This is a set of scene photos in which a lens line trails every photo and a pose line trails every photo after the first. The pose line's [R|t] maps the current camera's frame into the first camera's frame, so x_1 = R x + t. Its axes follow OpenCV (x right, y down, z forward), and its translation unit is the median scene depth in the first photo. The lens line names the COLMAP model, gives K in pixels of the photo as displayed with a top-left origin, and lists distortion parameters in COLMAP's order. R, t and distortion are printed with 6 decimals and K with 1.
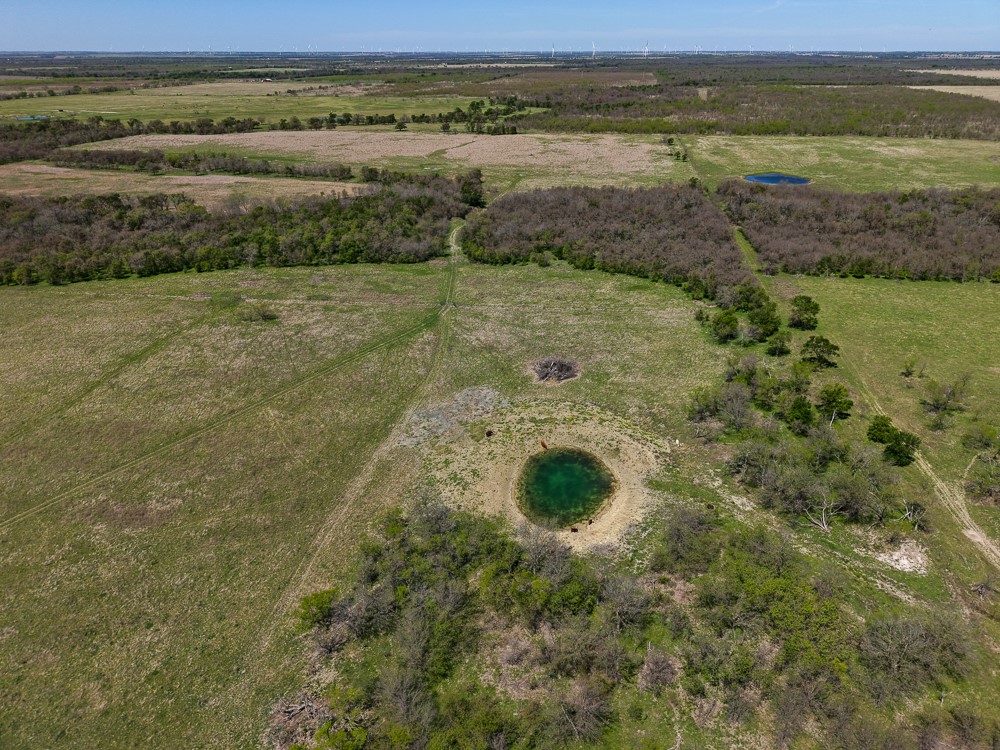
lens RADIAL K [[669.0, 0, 502.0], [0, 669.0, 376.9], [0, 0, 1]] dist [0.029267, -0.025820]
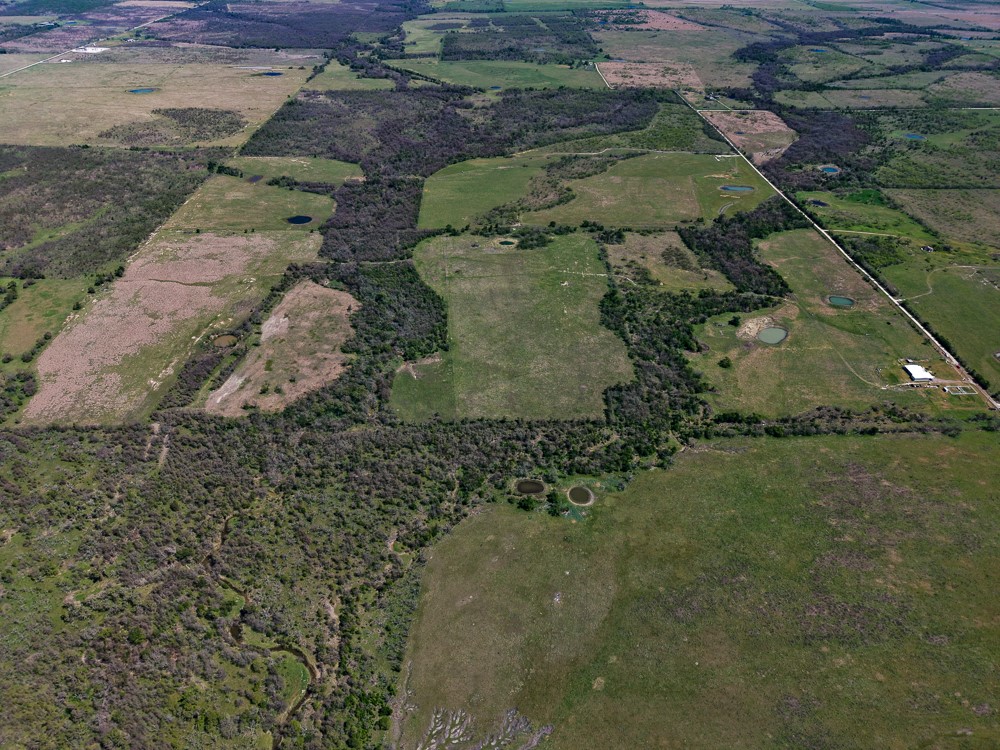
lens RADIAL K [[669.0, 0, 502.0], [0, 669.0, 376.9], [0, 0, 1]] dist [0.029267, -0.025820]
pose [[-0.197780, -0.559846, 0.804646, -2.234120], [0.421966, 0.692288, 0.585390, -1.065061], [-0.884775, 0.455312, 0.099315, 0.270274]]
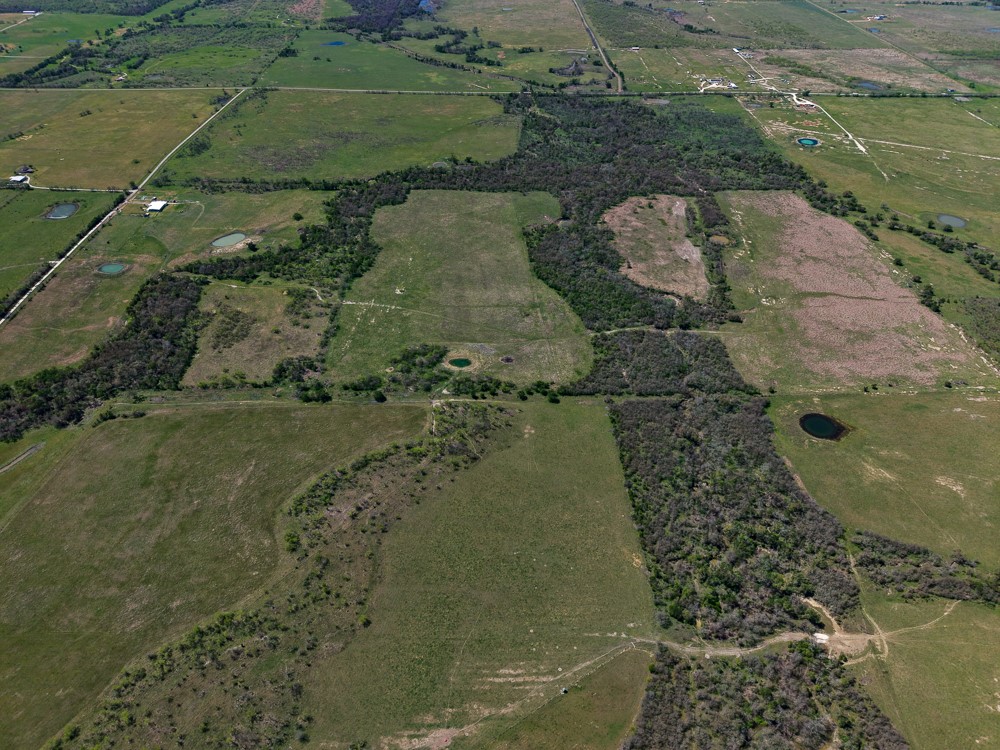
lens RADIAL K [[669.0, 0, 502.0], [0, 669.0, 376.9], [0, 0, 1]] dist [0.029267, -0.025820]
pose [[0.192192, 0.620159, -0.760569, 1.321196], [-0.436469, 0.748162, 0.499749, -0.796816], [0.878952, 0.235918, 0.414471, -0.308763]]
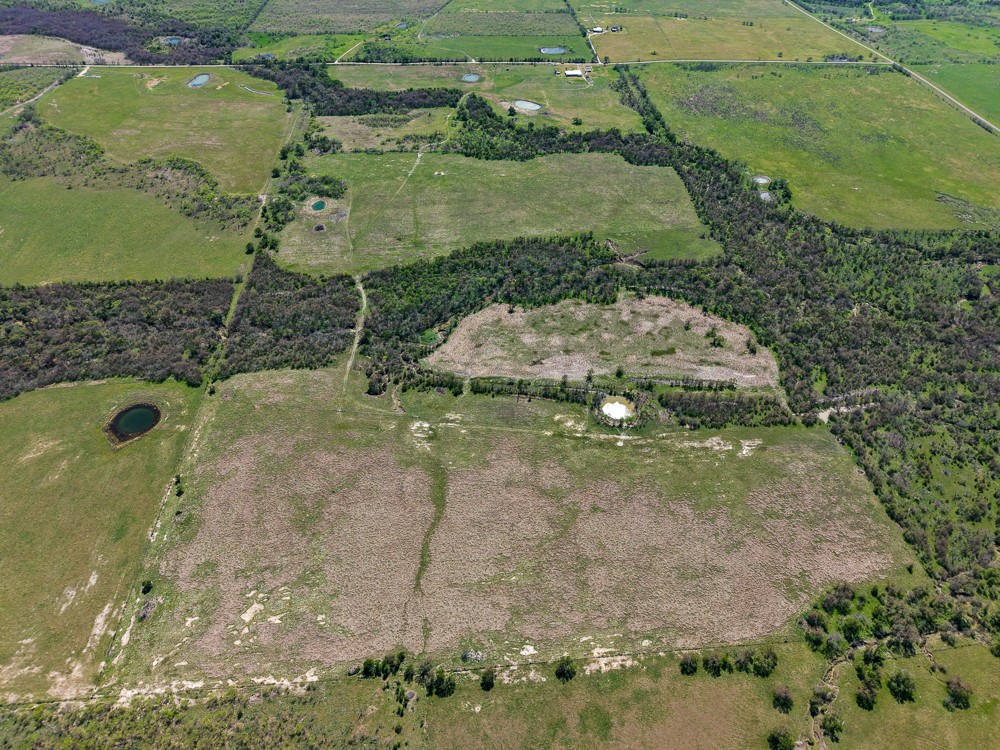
lens RADIAL K [[669.0, 0, 502.0], [0, 669.0, 376.9], [0, 0, 1]] dist [0.029267, -0.025820]
pose [[-0.967675, 0.157631, -0.196868, -0.022891], [-0.122287, 0.389437, 0.912899, -1.505698], [0.220569, 0.907464, -0.357572, 1.464504]]
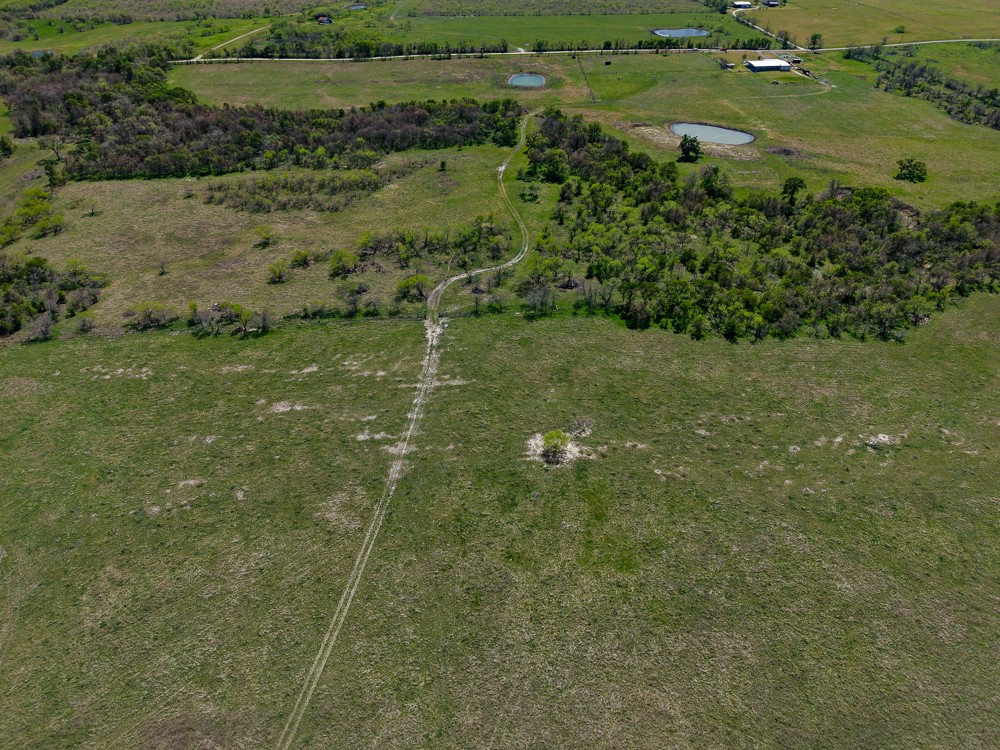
lens RADIAL K [[669.0, 0, 502.0], [0, 669.0, 376.9], [0, 0, 1]] dist [0.029267, -0.025820]
pose [[-0.950461, 0.183486, -0.250913, -0.216021], [-0.138130, 0.473813, 0.869725, -0.244198], [0.278468, 0.861298, -0.424996, 0.282181]]
